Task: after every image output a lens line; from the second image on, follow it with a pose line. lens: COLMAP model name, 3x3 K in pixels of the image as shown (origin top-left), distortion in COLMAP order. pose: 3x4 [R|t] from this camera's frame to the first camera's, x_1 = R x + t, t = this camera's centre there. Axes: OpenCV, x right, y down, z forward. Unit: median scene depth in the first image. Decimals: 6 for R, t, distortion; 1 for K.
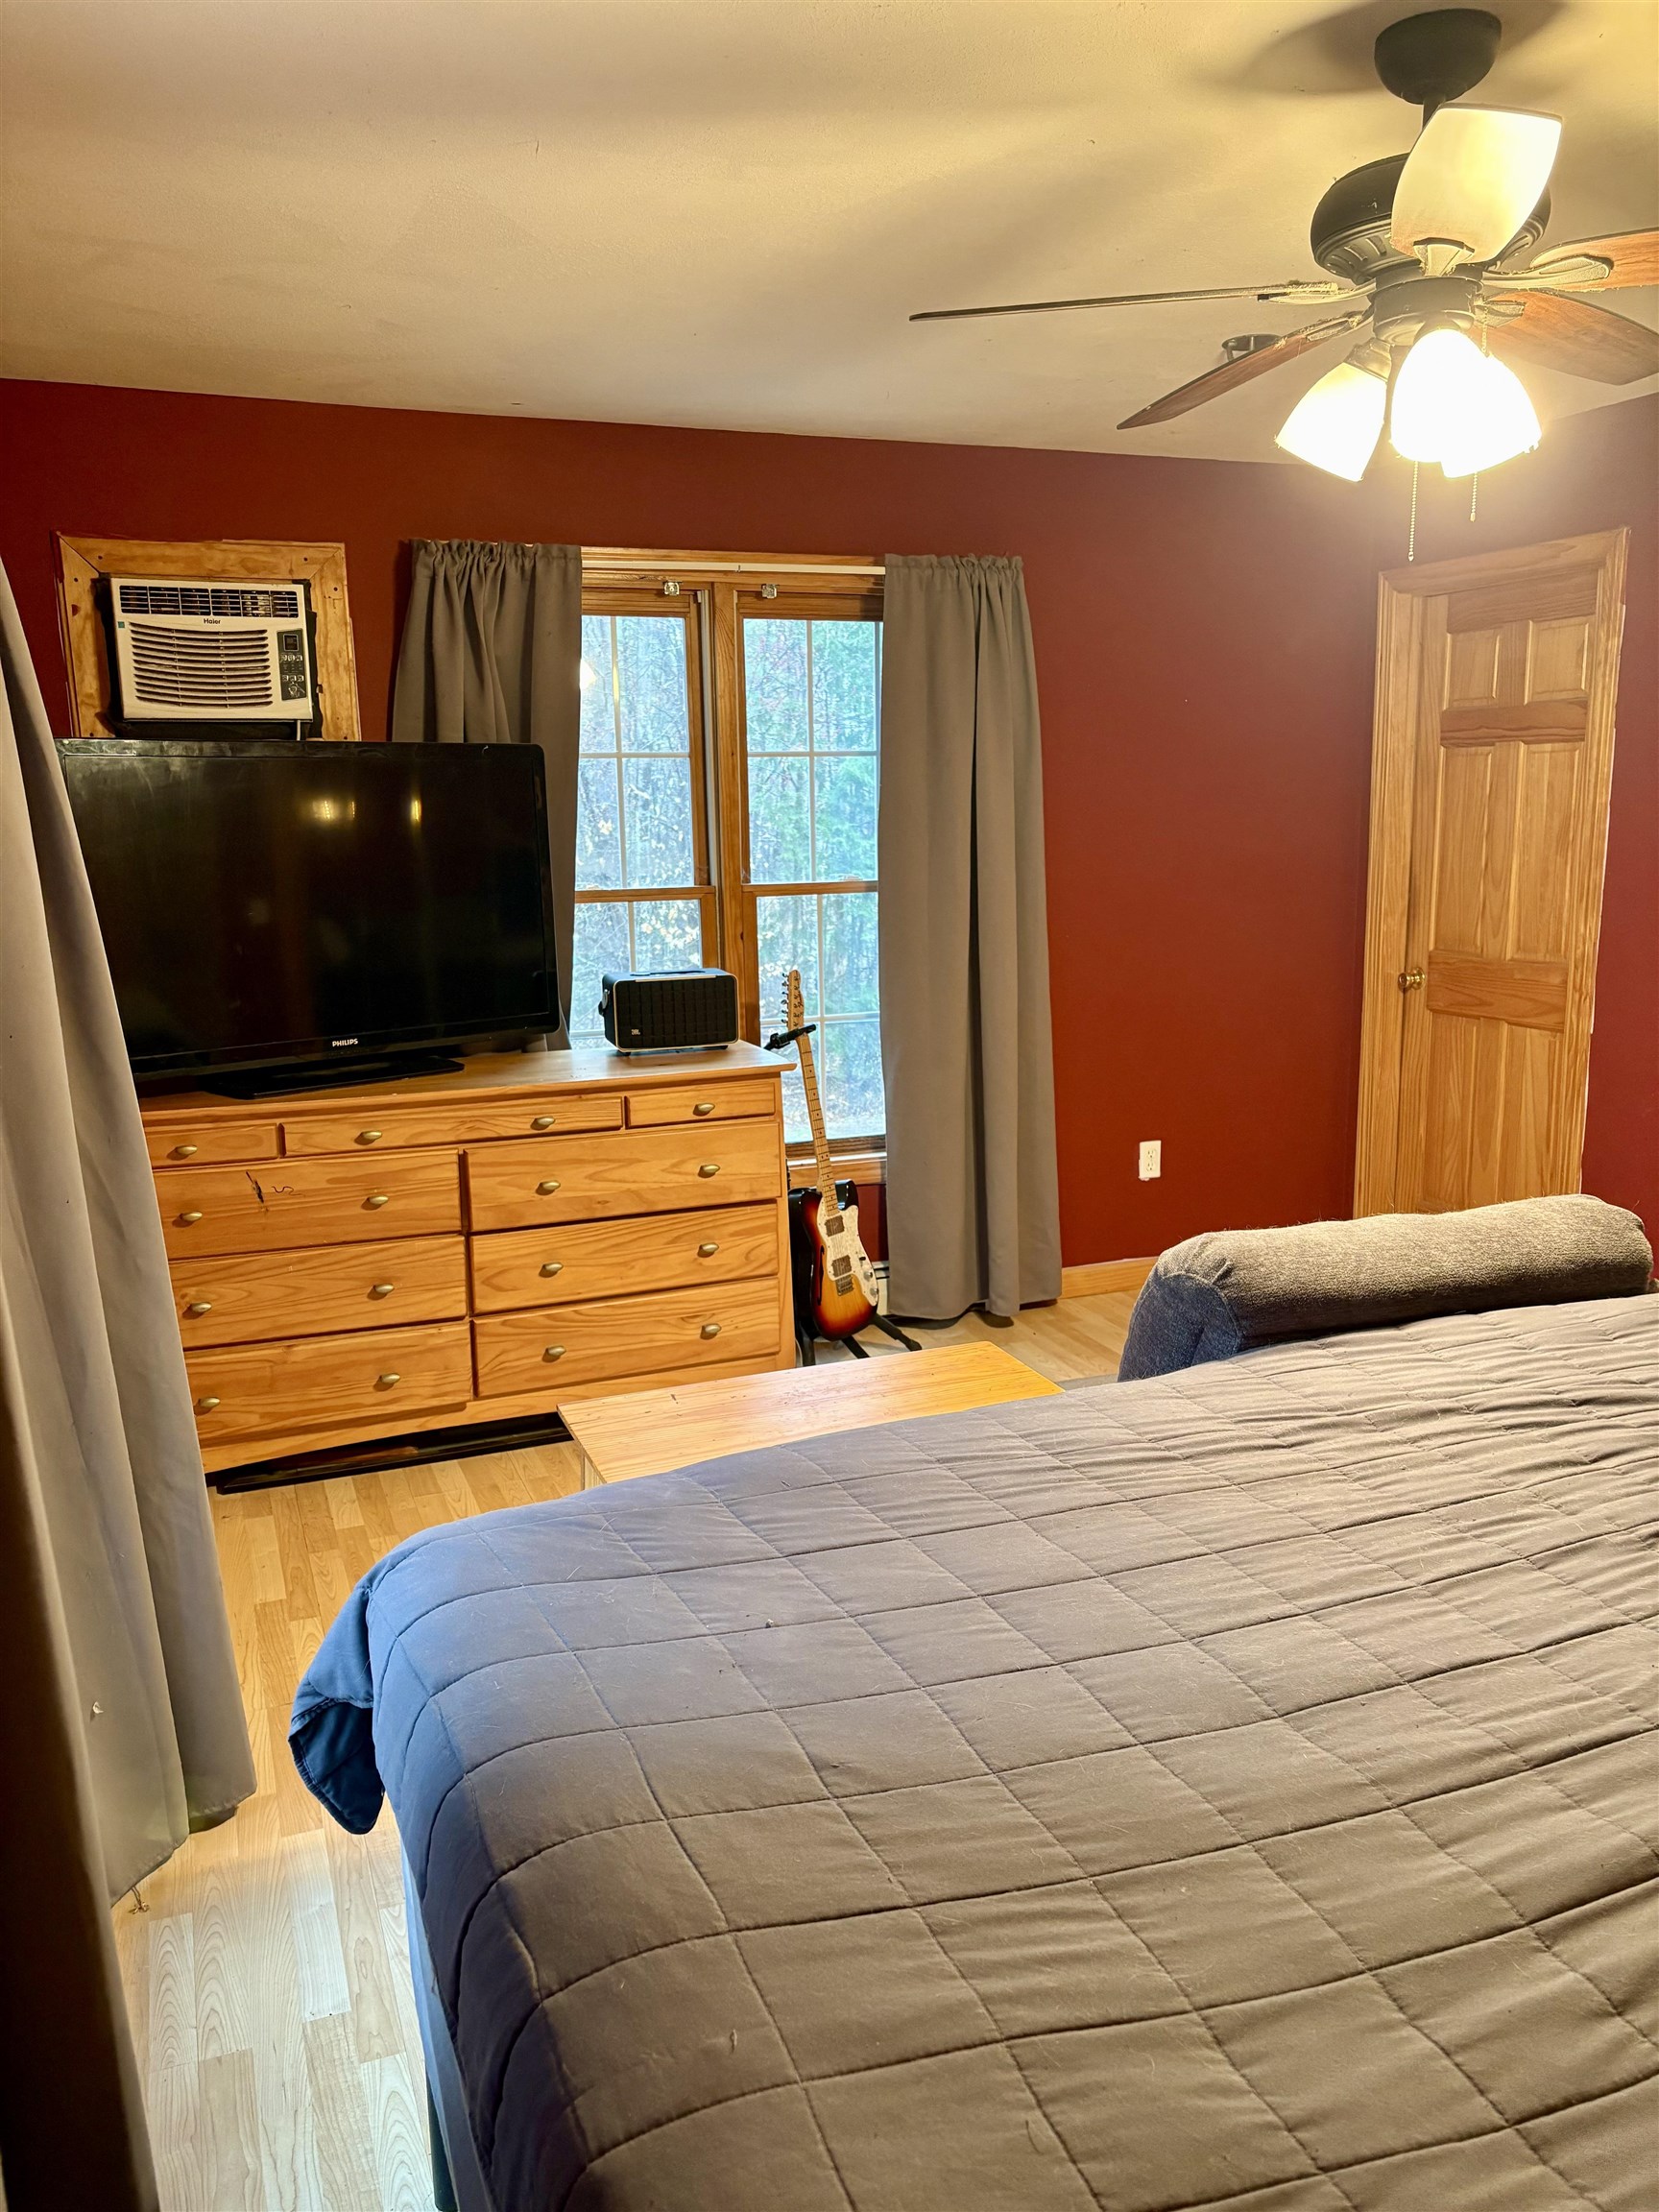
lens RADIAL K [[1681.0, 0, 829.5], [0, 1681.0, 1106.0], [0, 0, 1]] dist [0.024991, -0.001638]
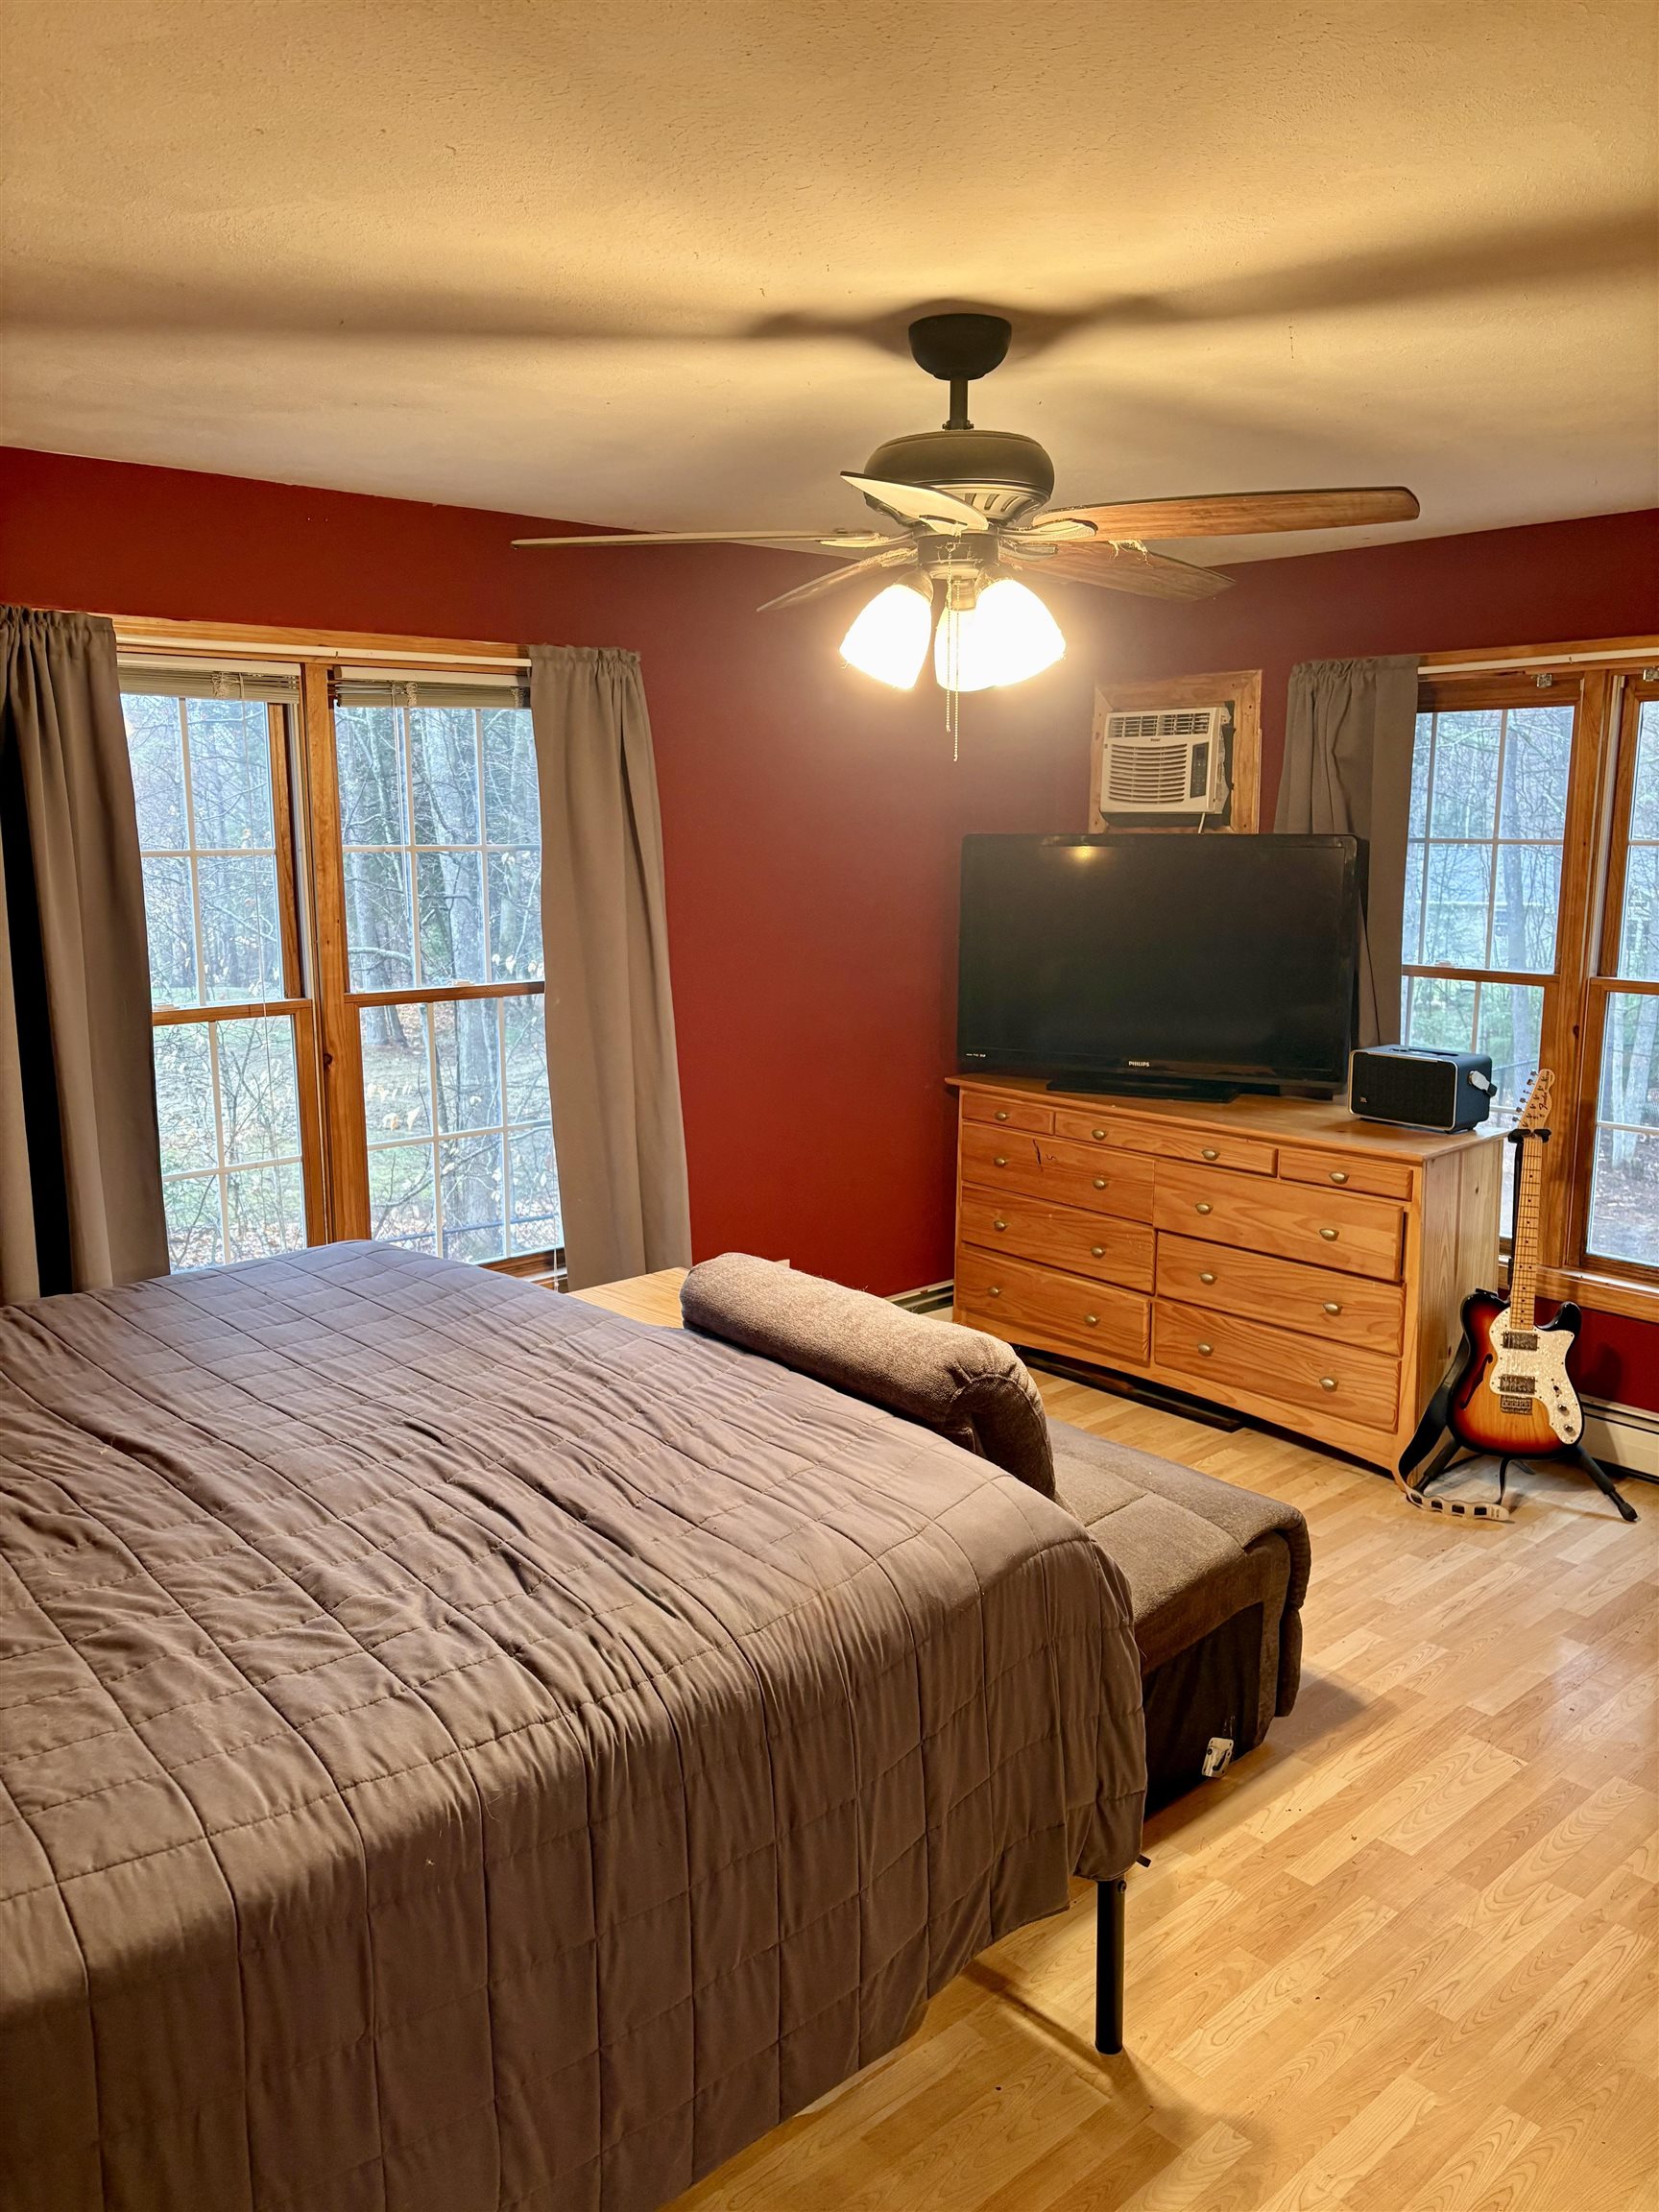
lens RADIAL K [[1681.0, 0, 829.5], [0, 1681.0, 1106.0], [0, 0, 1]] dist [0.024991, -0.001638]
pose [[0.354369, 0.183072, -0.917010, 0.805002], [-0.178886, 0.975809, 0.125682, -0.122938], [0.917836, 0.119503, 0.378545, 0.287869]]
